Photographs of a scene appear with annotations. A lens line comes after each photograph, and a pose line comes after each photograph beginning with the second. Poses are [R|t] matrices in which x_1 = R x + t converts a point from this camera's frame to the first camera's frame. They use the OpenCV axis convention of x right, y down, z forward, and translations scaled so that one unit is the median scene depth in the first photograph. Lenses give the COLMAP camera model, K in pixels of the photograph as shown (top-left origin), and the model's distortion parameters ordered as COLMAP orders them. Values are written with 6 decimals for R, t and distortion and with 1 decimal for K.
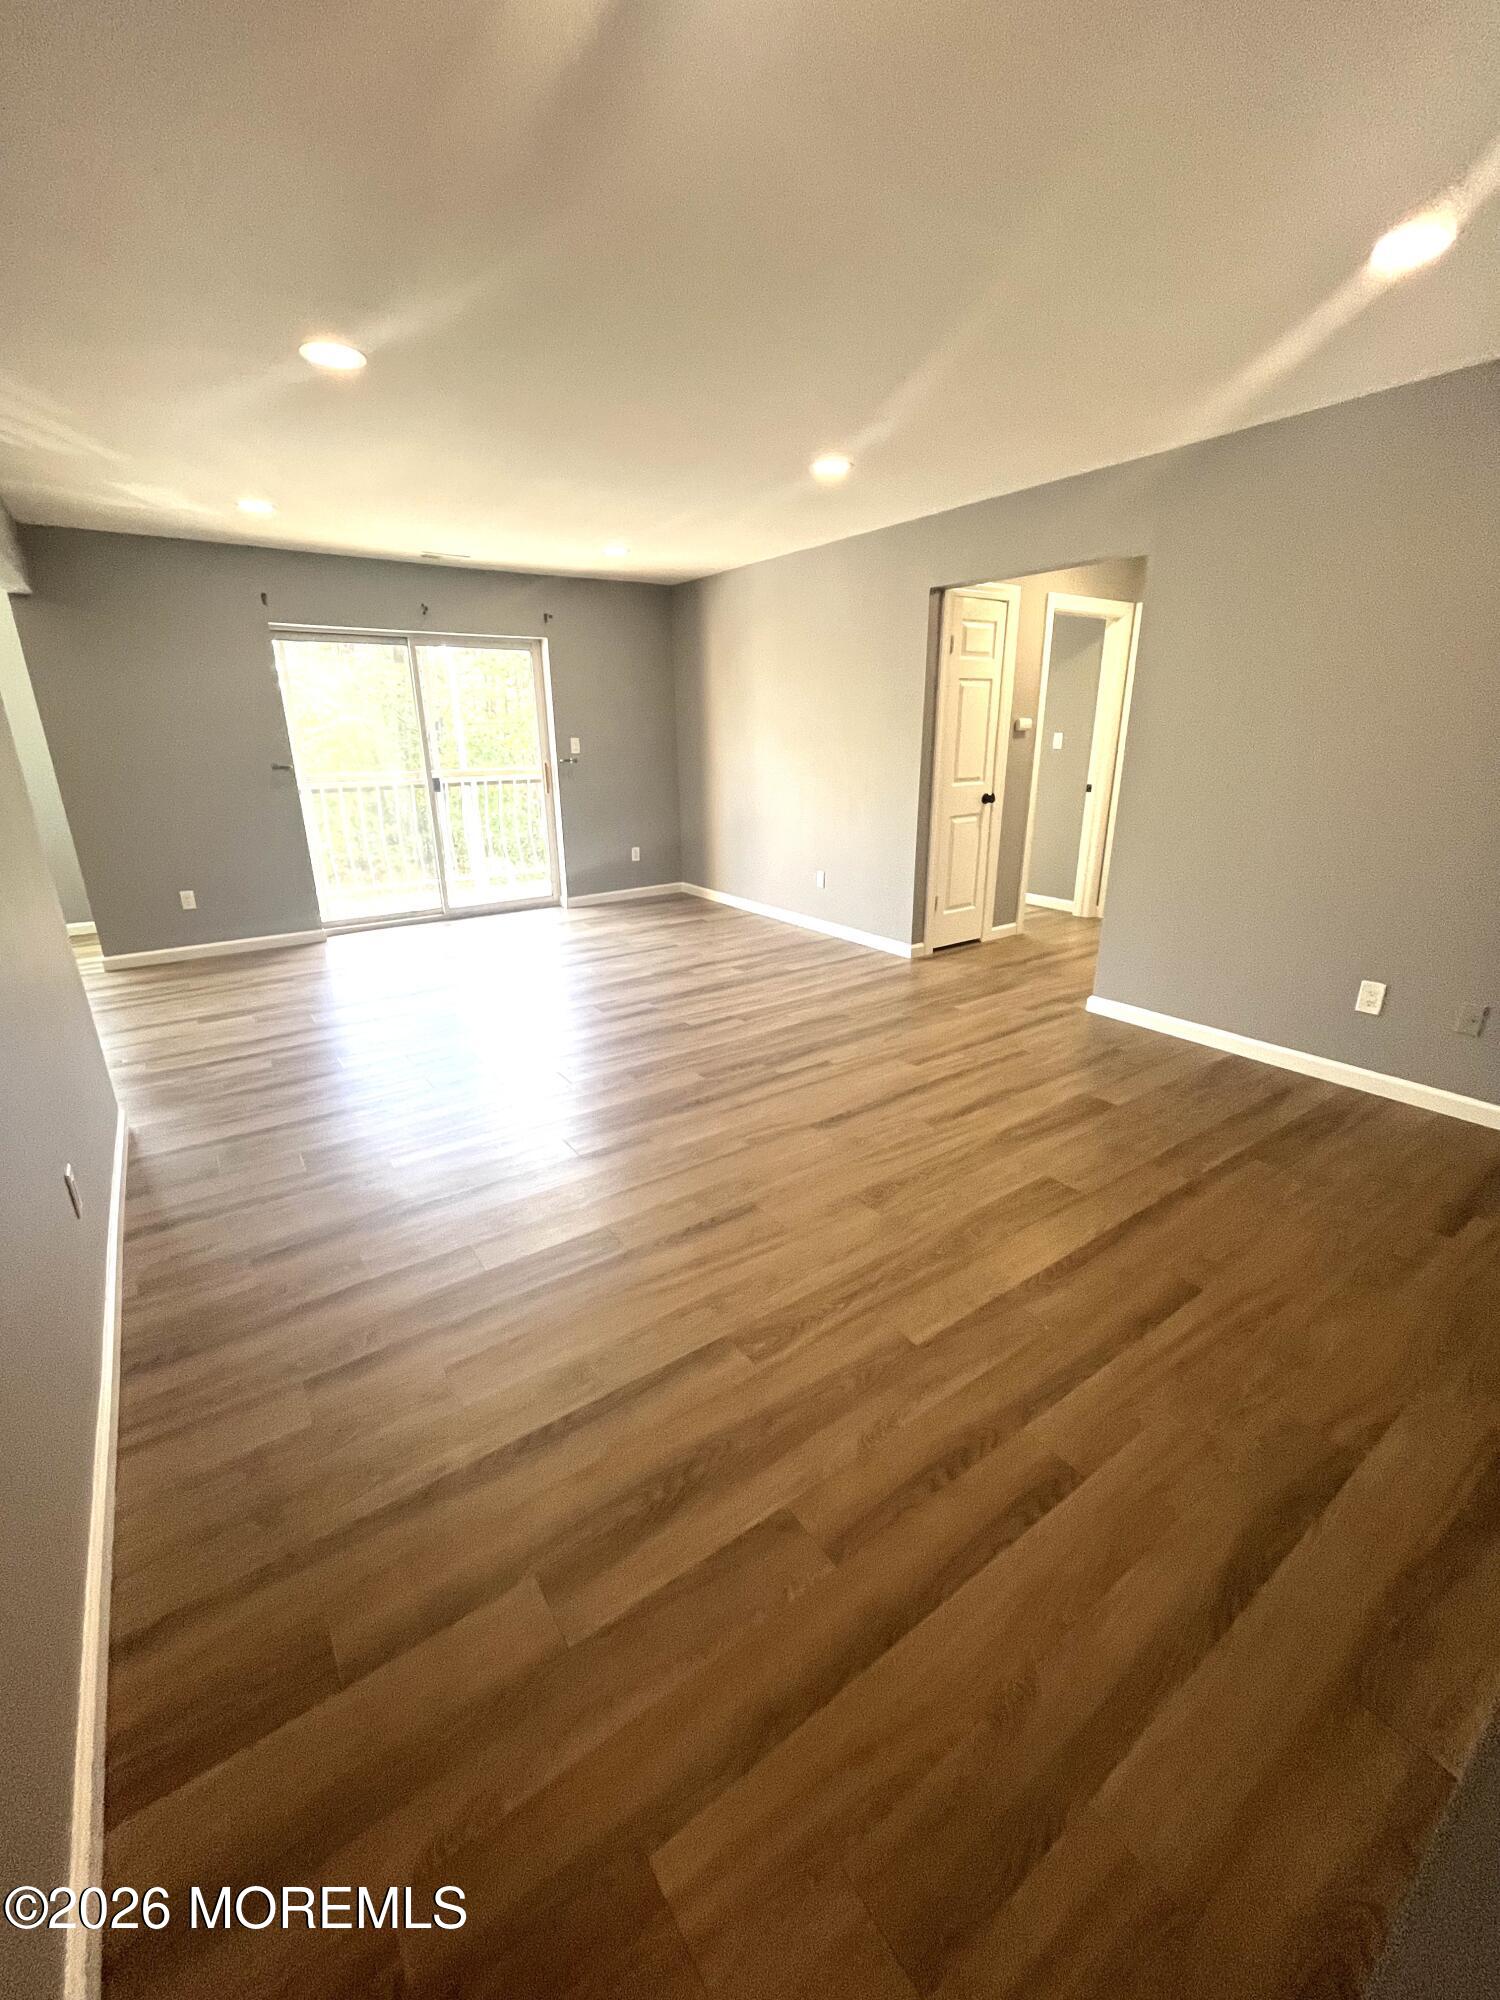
lens RADIAL K [[816.8, 0, 750.8], [0, 816.8, 994.6], [0, 0, 1]] dist [0.000659, 0.000167]
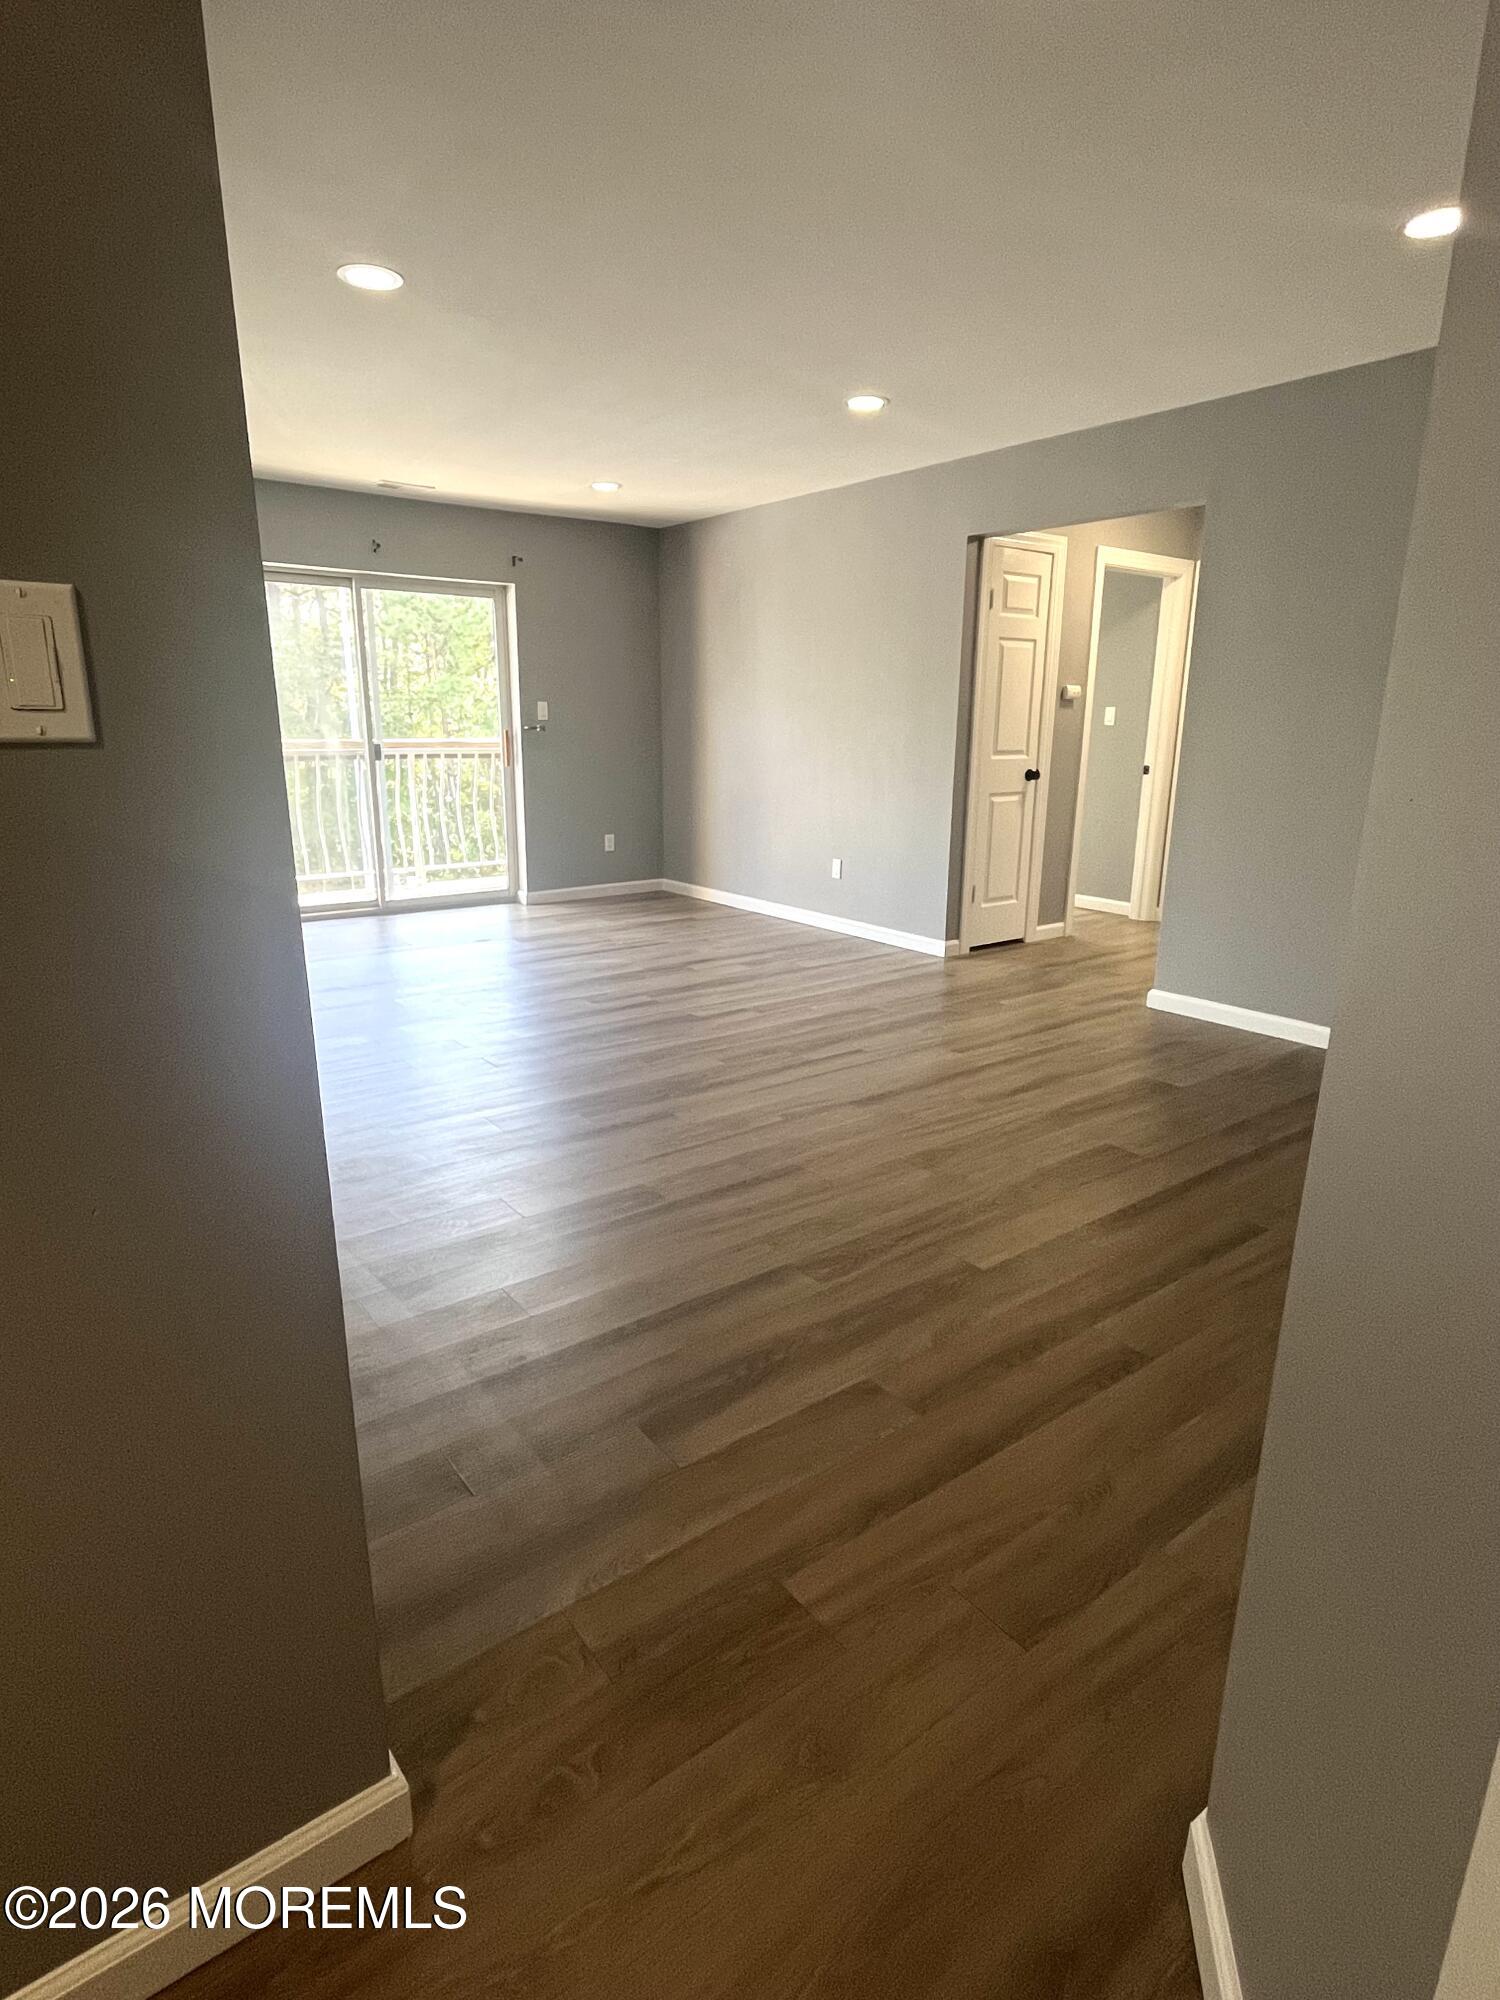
lens RADIAL K [[1070.6, 0, 755.0], [0, 1070.6, 1003.6], [0, 0, 1]] dist [-0.003685, -0.001093]
pose [[0.999134, 0.009894, 0.040417, -0.053785], [-0.007629, 0.998411, -0.055829, 0.077430], [-0.040906, 0.055472, 0.997622, -0.124362]]
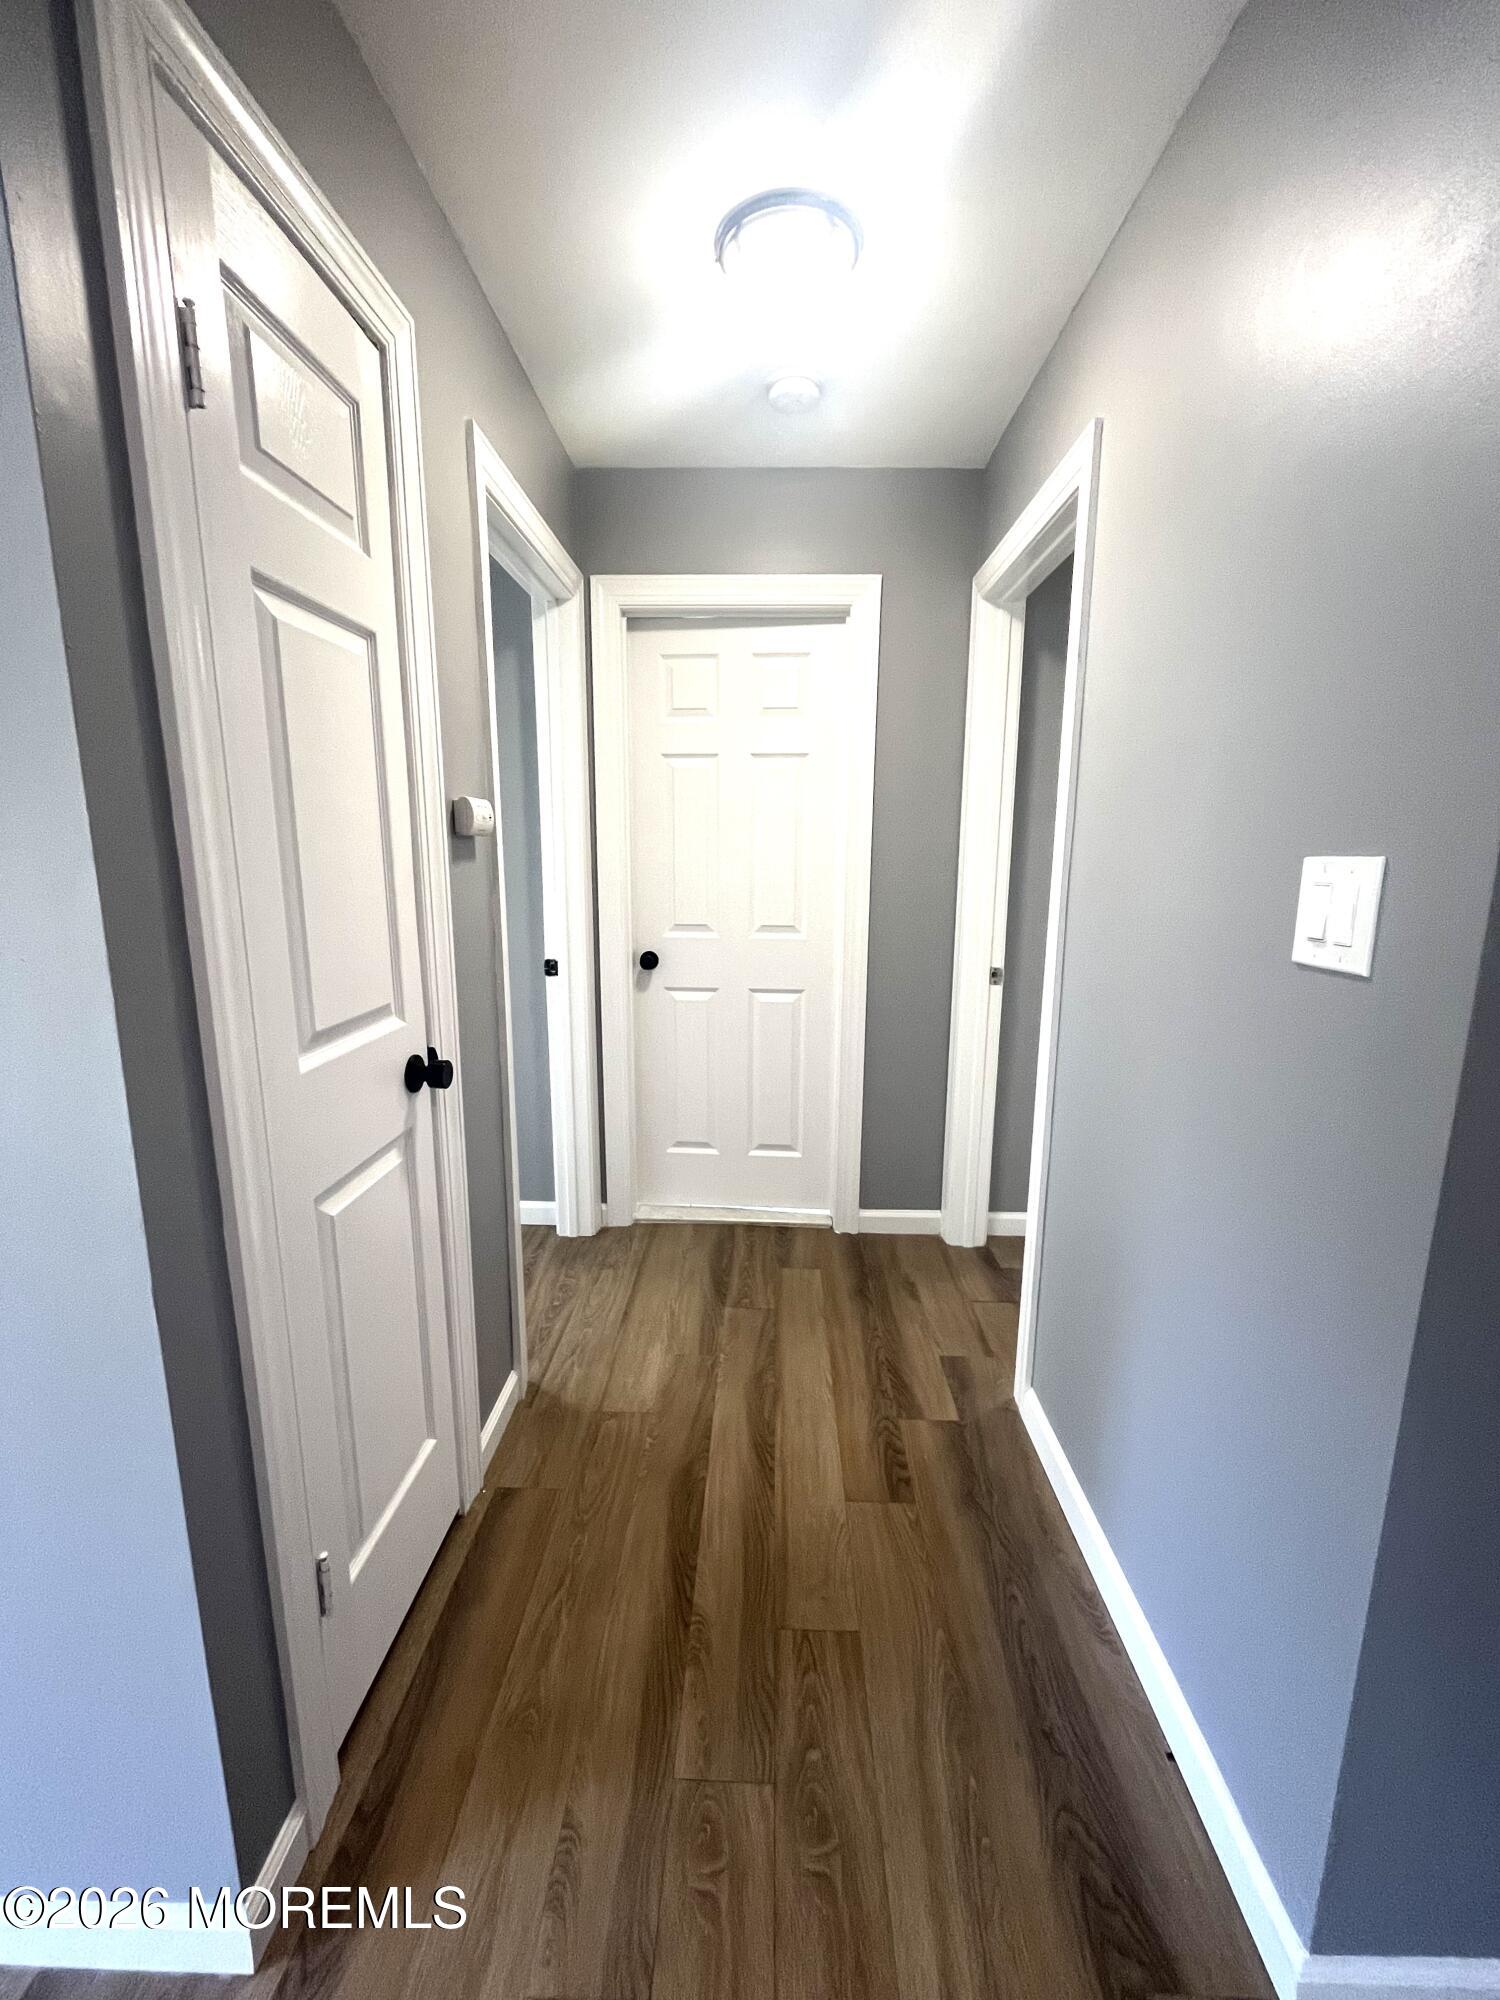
lens RADIAL K [[816.8, 0, 752.5], [0, 816.8, 991.6], [0, 0, 1]] dist [0.000659, 0.000167]
pose [[0.603628, -0.126185, 0.787217, 0.164114], [0.241526, 0.969939, -0.029725, -0.261077], [-0.759802, 0.208076, 0.615959, 0.837979]]
